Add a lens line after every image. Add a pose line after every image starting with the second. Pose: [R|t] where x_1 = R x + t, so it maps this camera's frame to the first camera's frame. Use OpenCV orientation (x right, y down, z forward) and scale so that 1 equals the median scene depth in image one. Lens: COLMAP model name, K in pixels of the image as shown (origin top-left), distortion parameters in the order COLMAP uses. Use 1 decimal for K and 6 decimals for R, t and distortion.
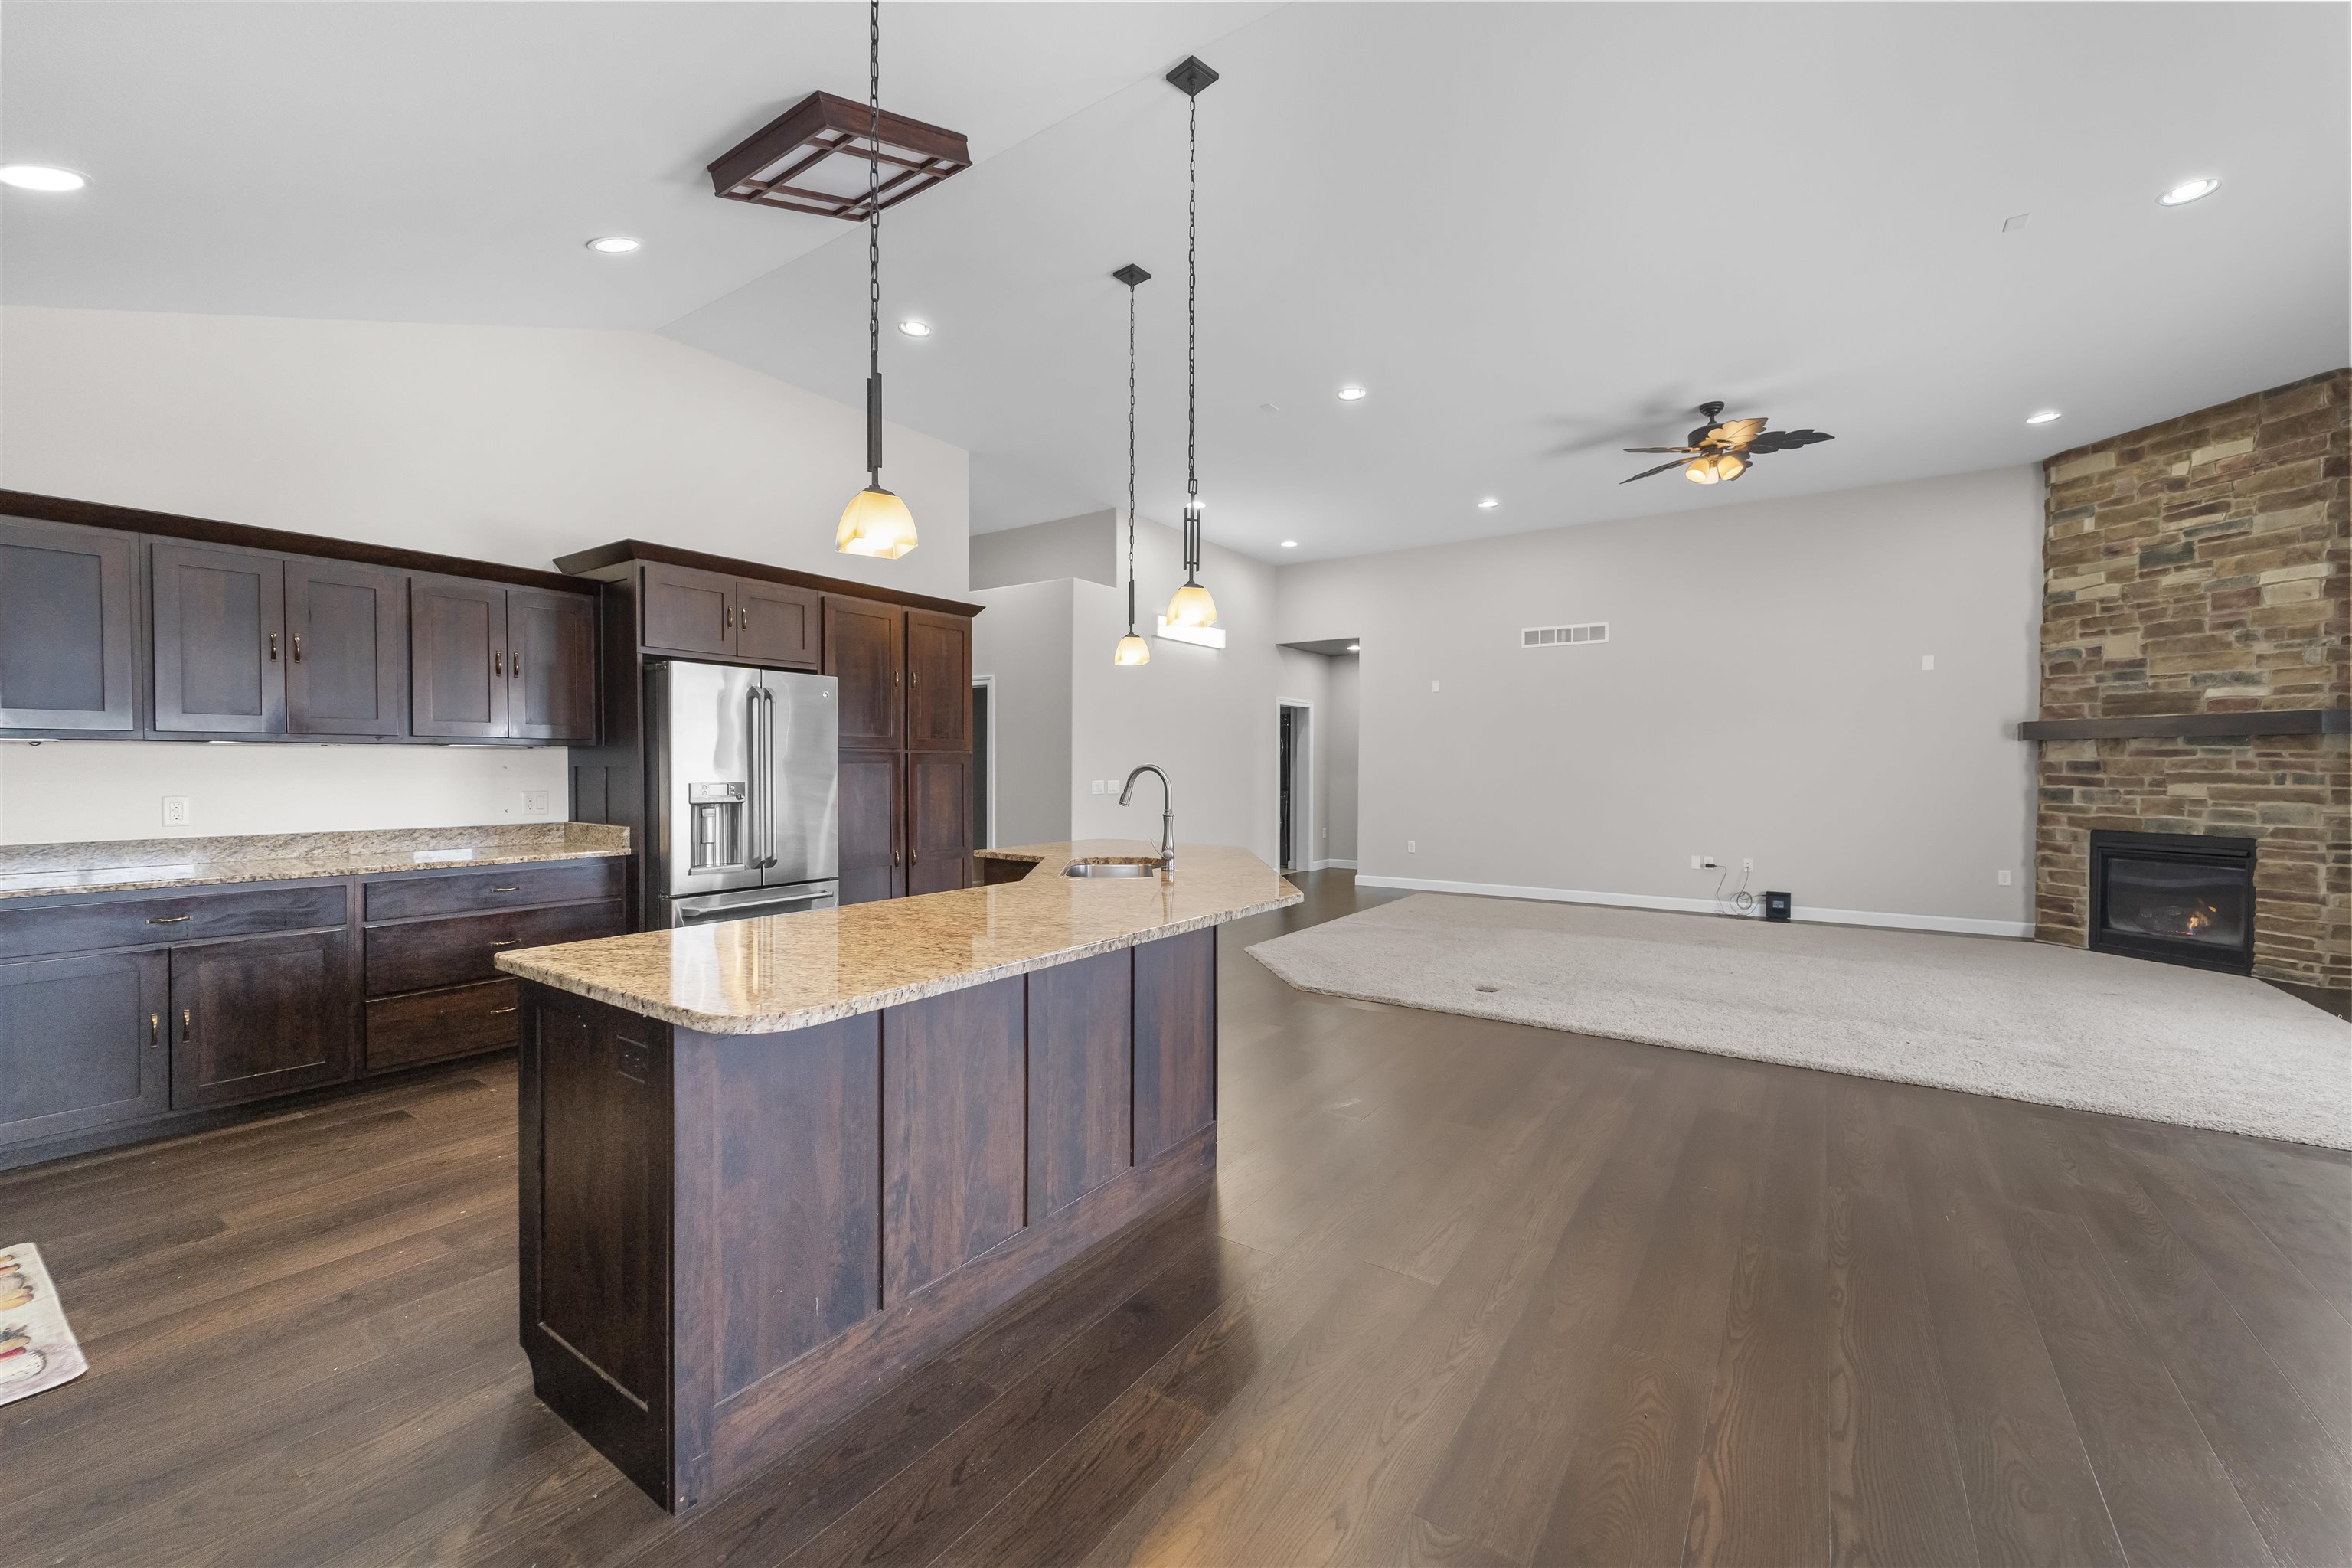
lens RADIAL K [[927.2, 0, 1176.0], [0, 927.2, 784.0], [0, 0, 1]] dist [-0.006009, -0.000184]
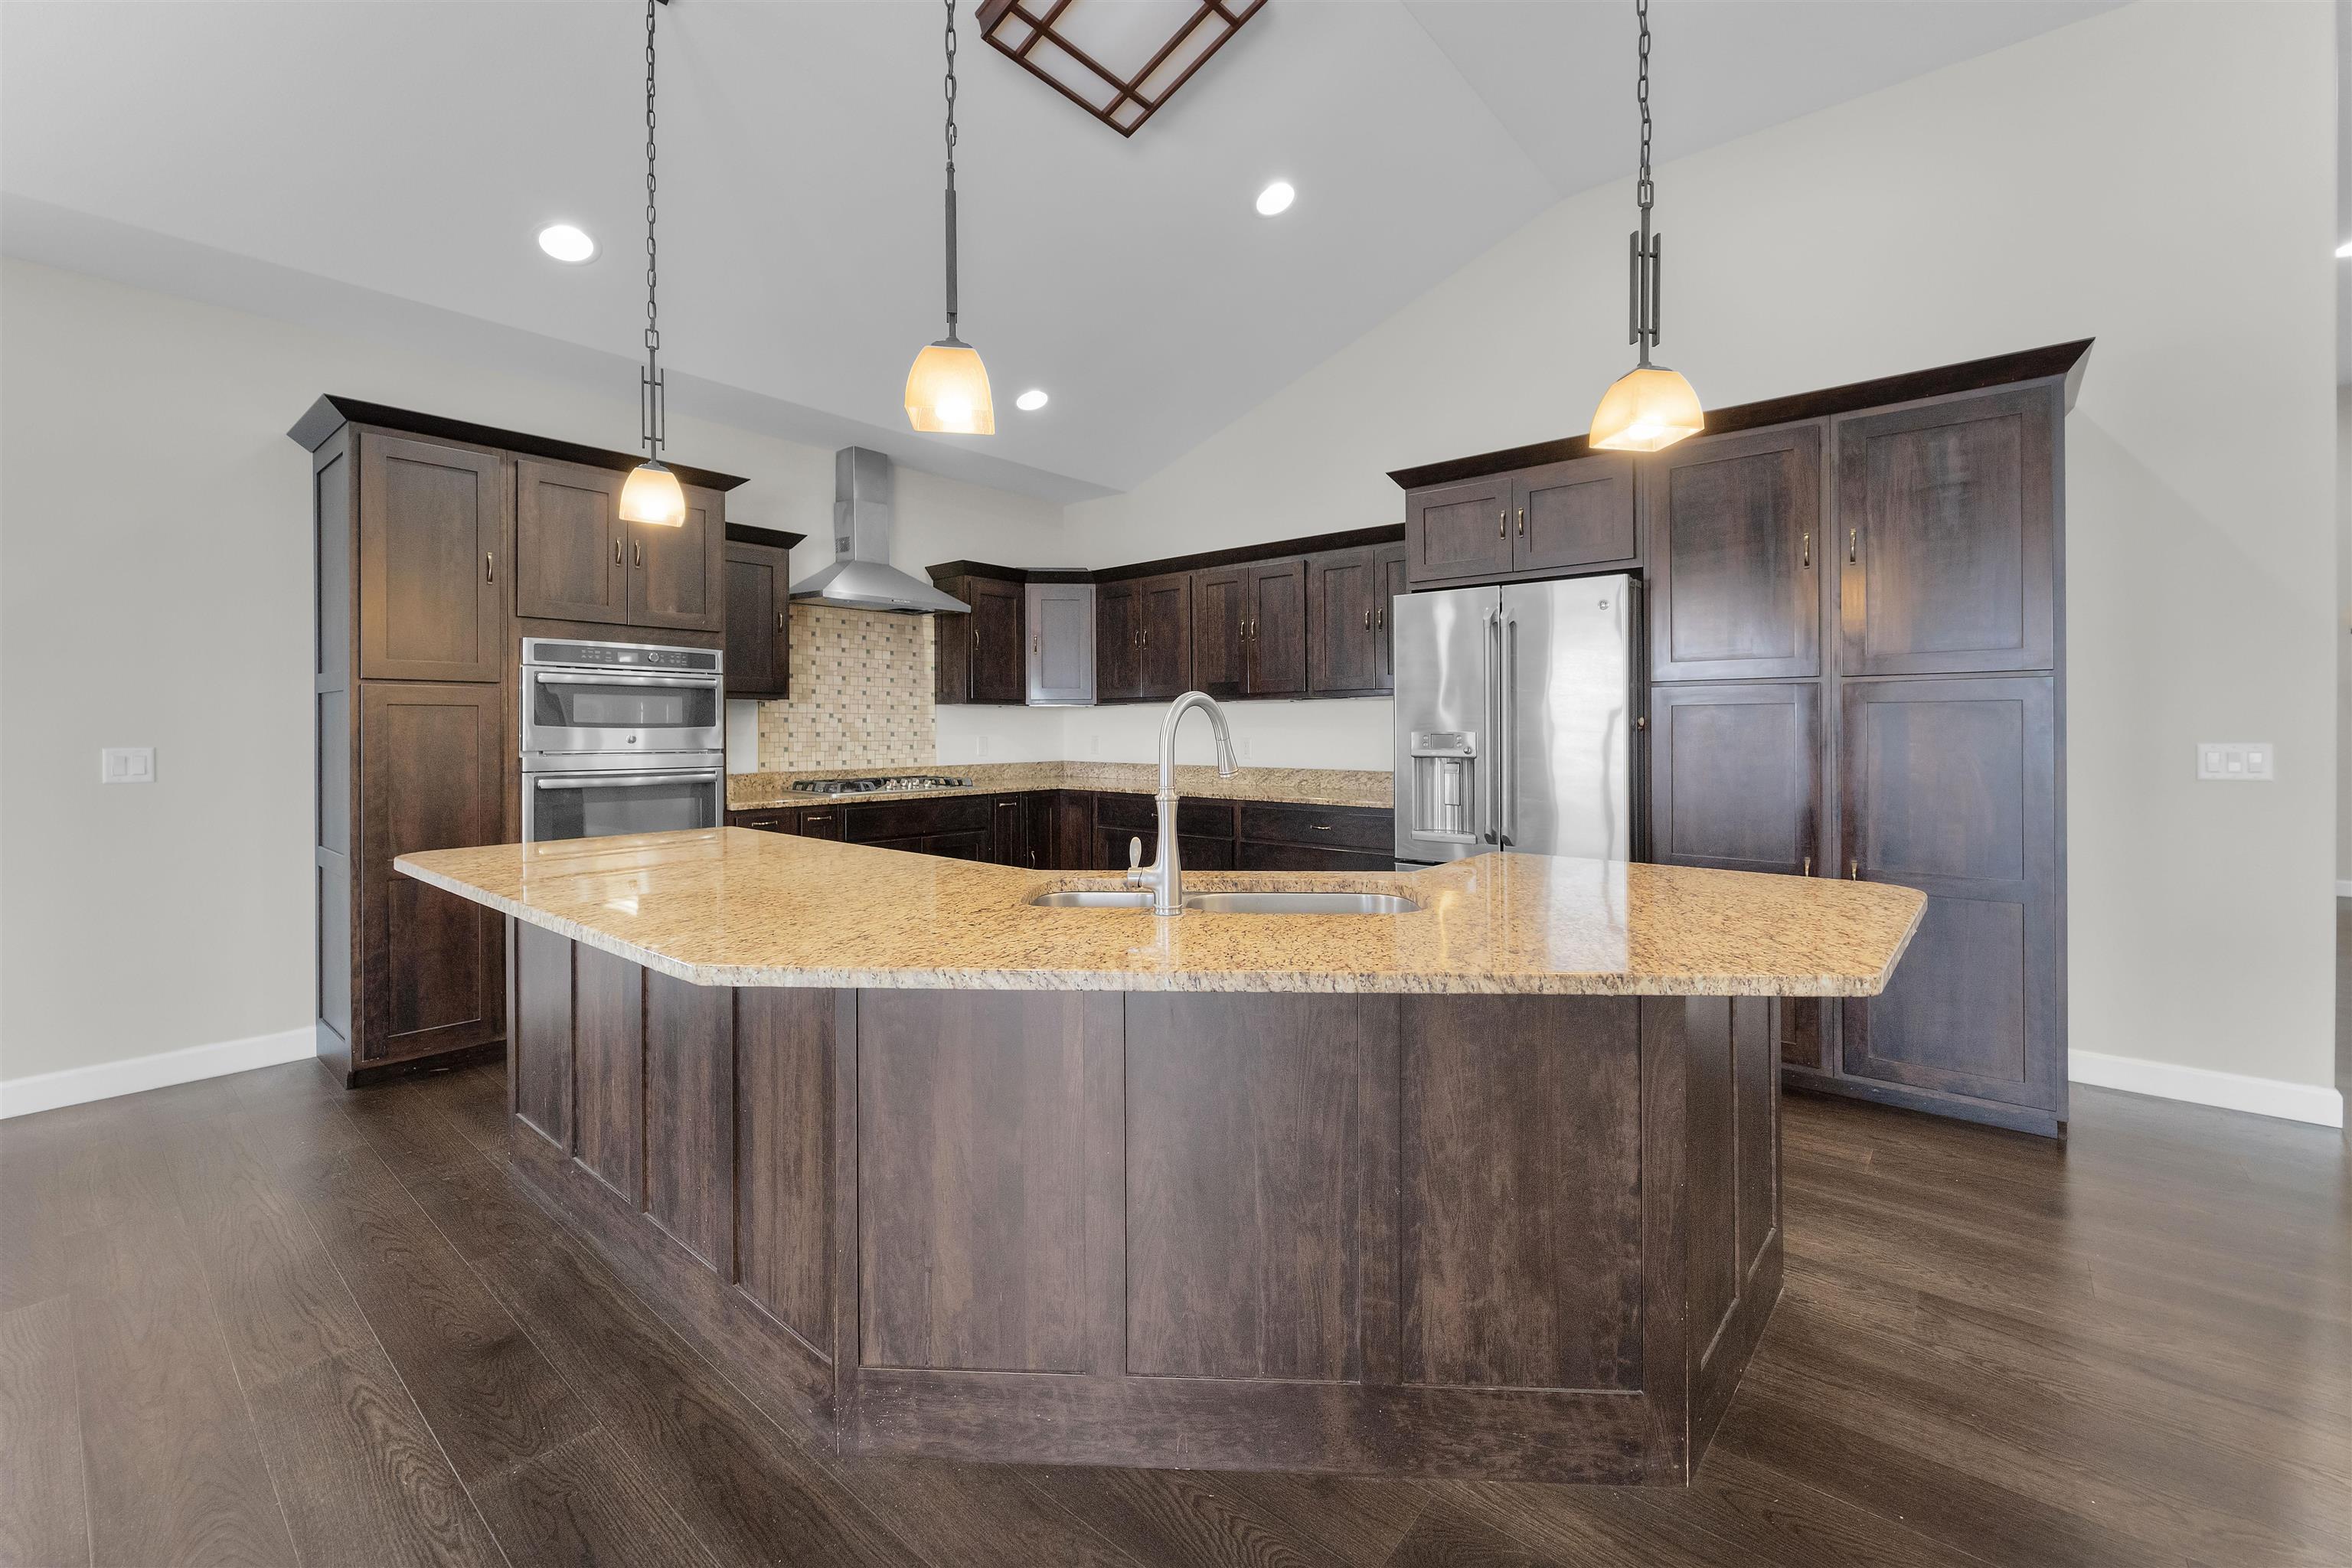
lens RADIAL K [[966.3, 0, 1177.8], [0, 966.3, 730.6], [0, 0, 1]] dist [0.004471, 0.000131]
pose [[-0.091558, 0.001722, -0.995798, 0.285487], [-0.014768, 0.999886, 0.003087, -0.001493], [0.995690, 0.014989, -0.091522, 0.617018]]
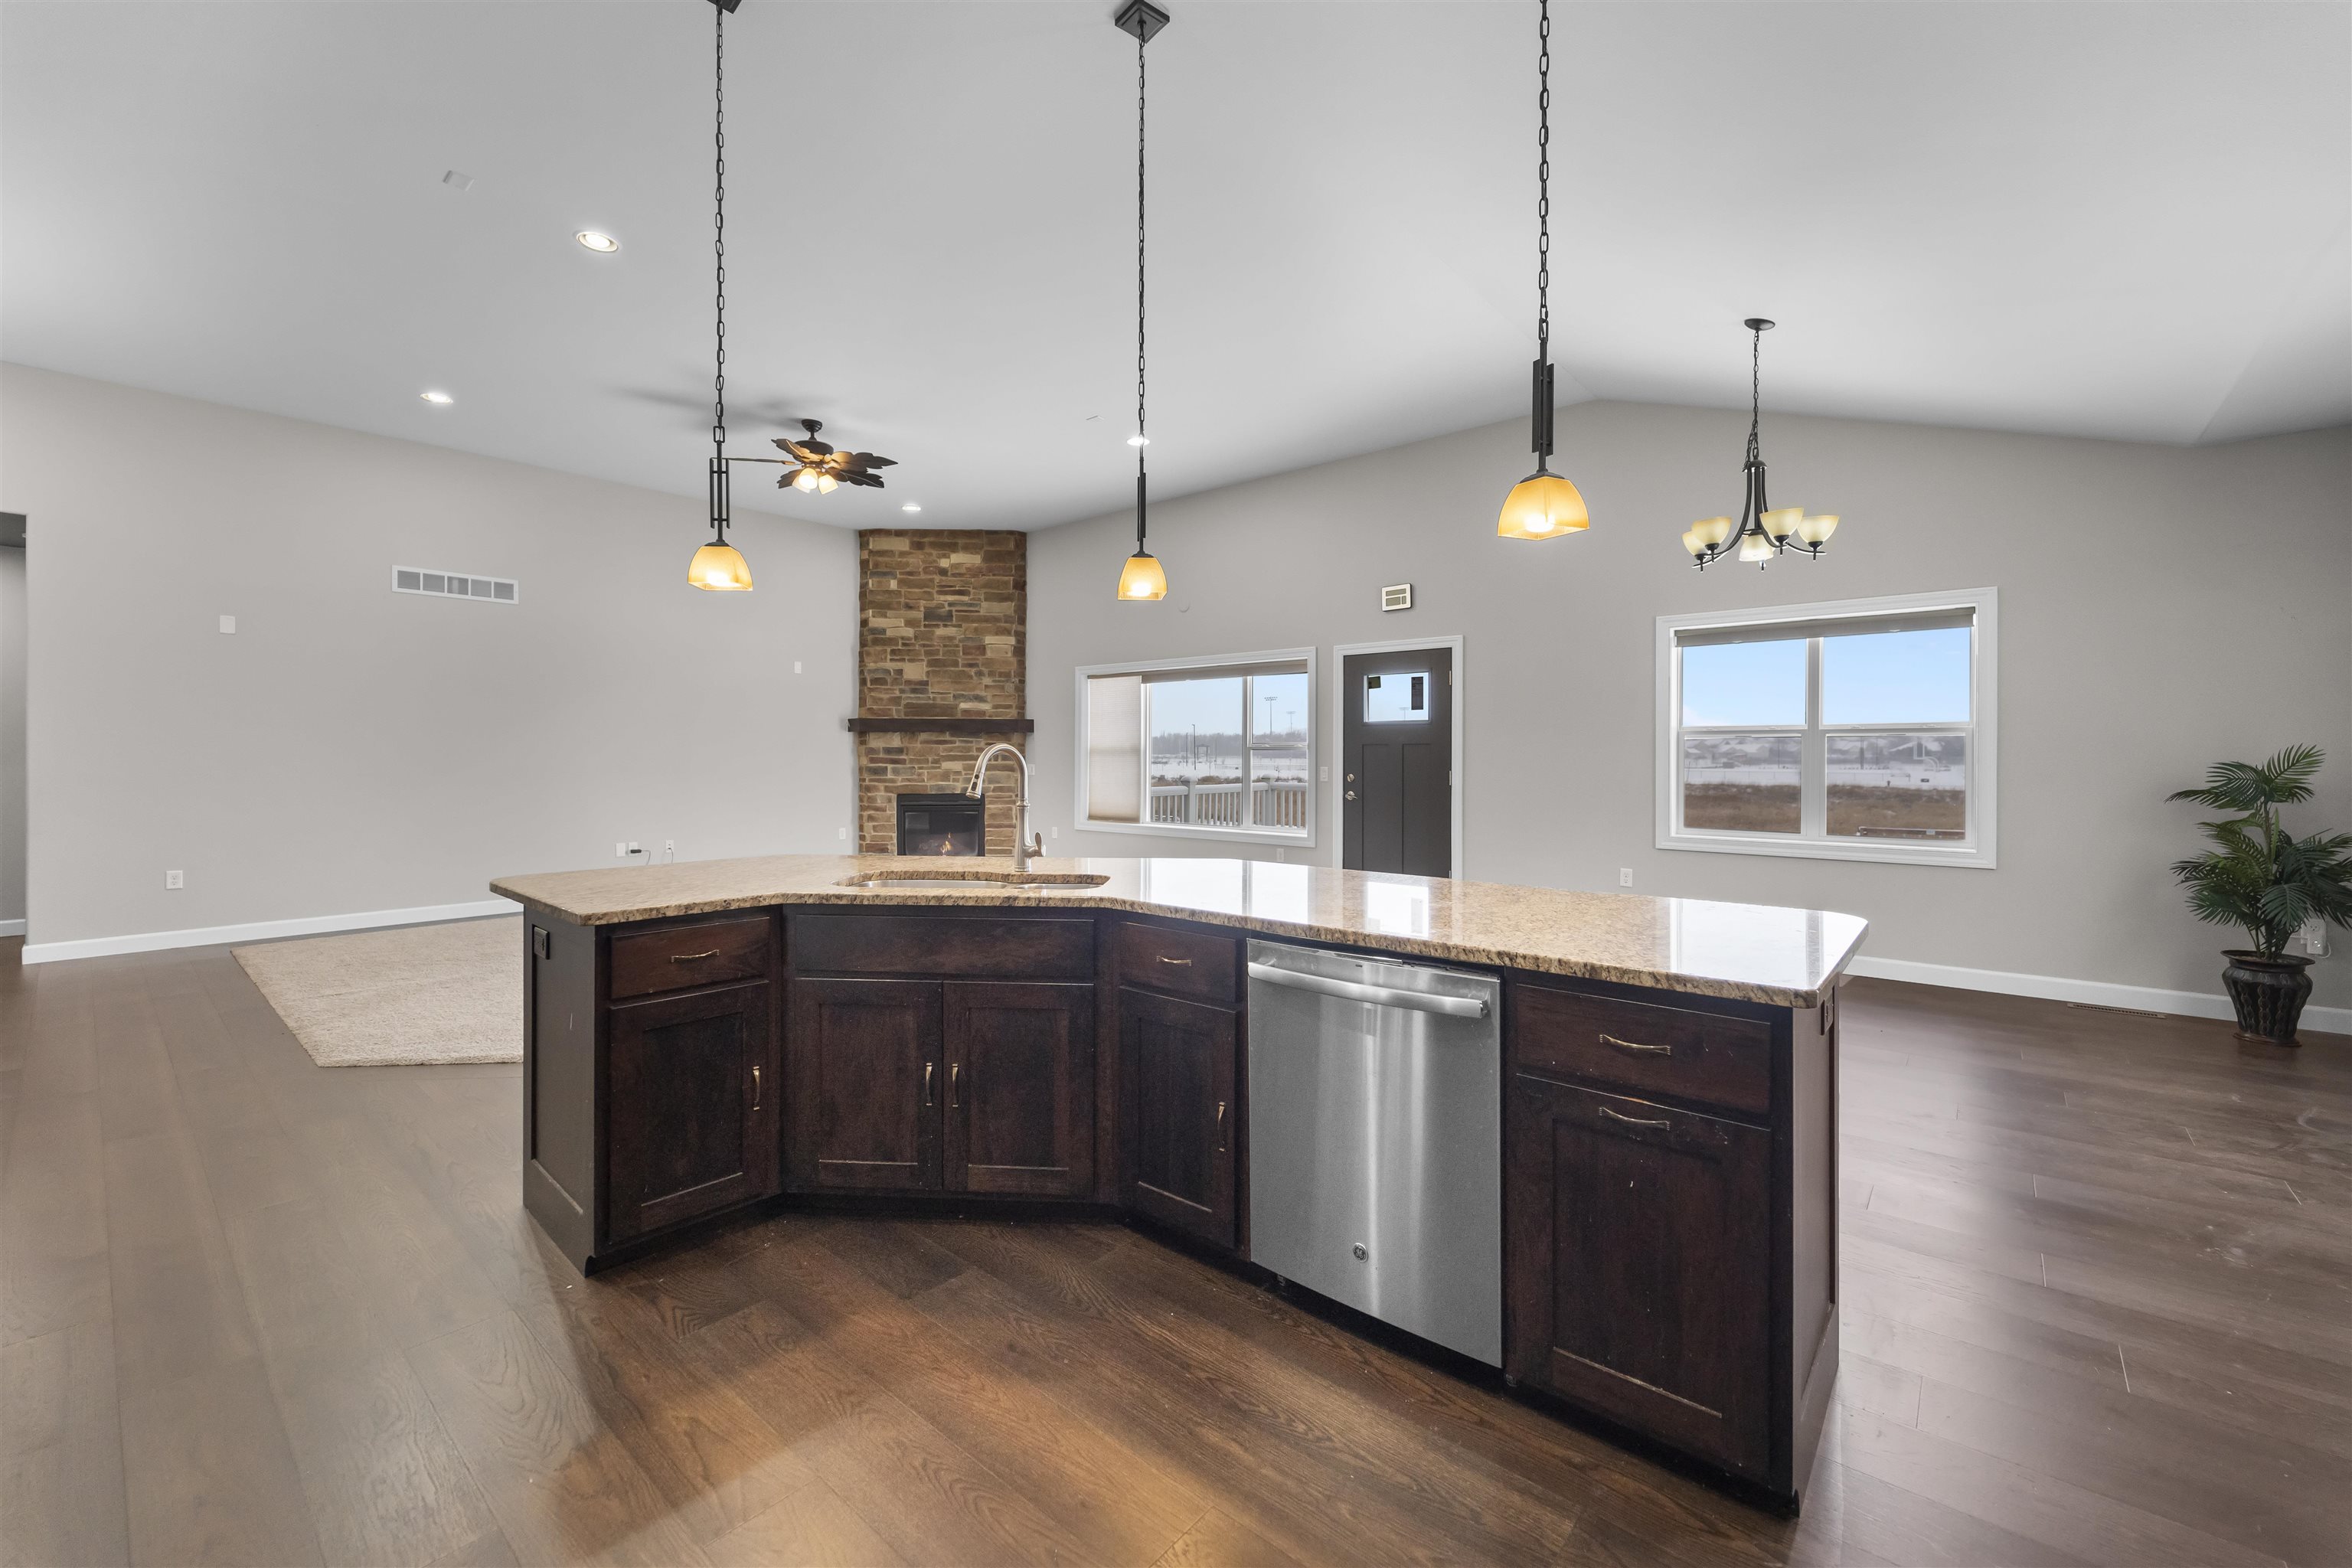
lens RADIAL K [[938.5, 0, 1169.6], [0, 938.5, 757.5], [0, 0, 1]] dist [0.000178, -0.000391]
pose [[0.111347, -0.004792, 0.993770, -0.482799], [0.016688, 0.999856, 0.002951, -0.005999], [-0.993641, 0.016256, 0.111411, 0.451519]]
